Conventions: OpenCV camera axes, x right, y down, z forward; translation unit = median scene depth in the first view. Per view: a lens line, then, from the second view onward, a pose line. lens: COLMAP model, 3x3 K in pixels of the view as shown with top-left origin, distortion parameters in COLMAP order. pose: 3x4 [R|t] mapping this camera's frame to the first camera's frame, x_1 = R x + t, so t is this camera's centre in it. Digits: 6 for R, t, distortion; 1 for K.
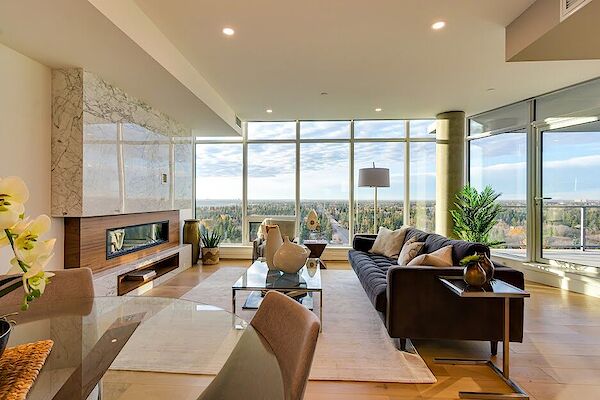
lens RADIAL K [[297.8, 0, 299.0], [0, 297.8, 199.2], [0, 0, 1]] dist [0.012578, -0.001641]
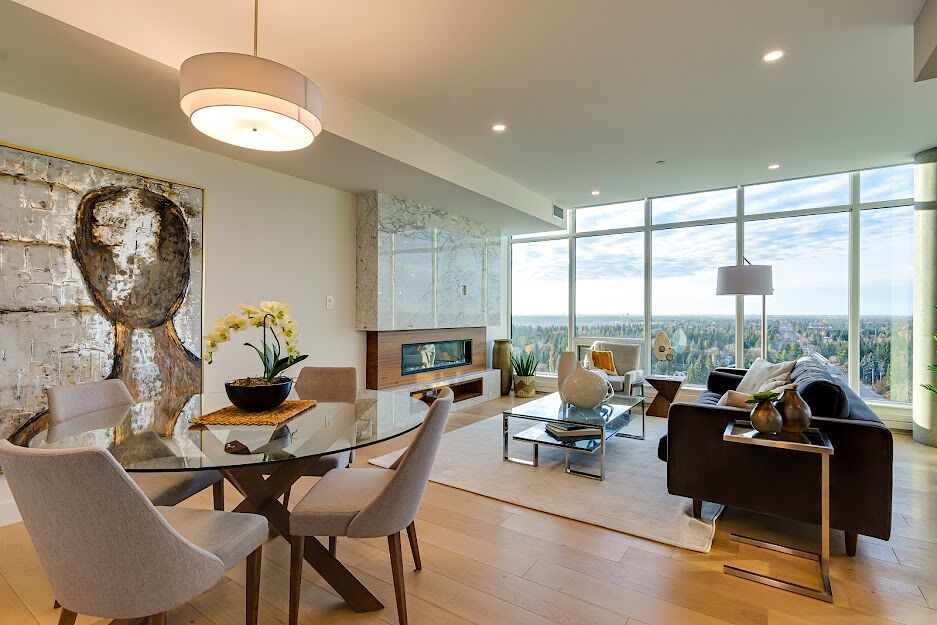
lens RADIAL K [[465.1, 0, 469.3], [0, 465.1, 313.2], [0, 0, 1]] dist [0.012578, -0.001641]
pose [[0.858814, -0.002179, -0.512283, 0.217367], [0.000766, 0.999995, -0.002970, 0.001097], [0.512287, 0.002159, 0.858812, -0.132936]]
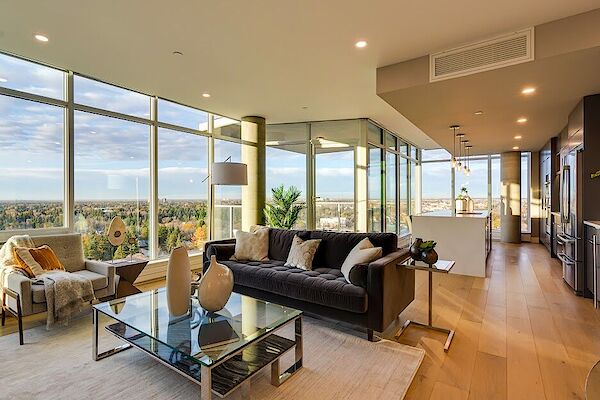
lens RADIAL K [[297.8, 0, 298.3], [0, 297.8, 197.9], [0, 0, 1]] dist [0.012578, -0.001641]
pose [[0.533779, -0.001793, 0.845622, -0.320803], [0.003651, 0.999993, -0.000184, -0.000990], [-0.845616, 0.003185, 0.533782, 0.307144]]
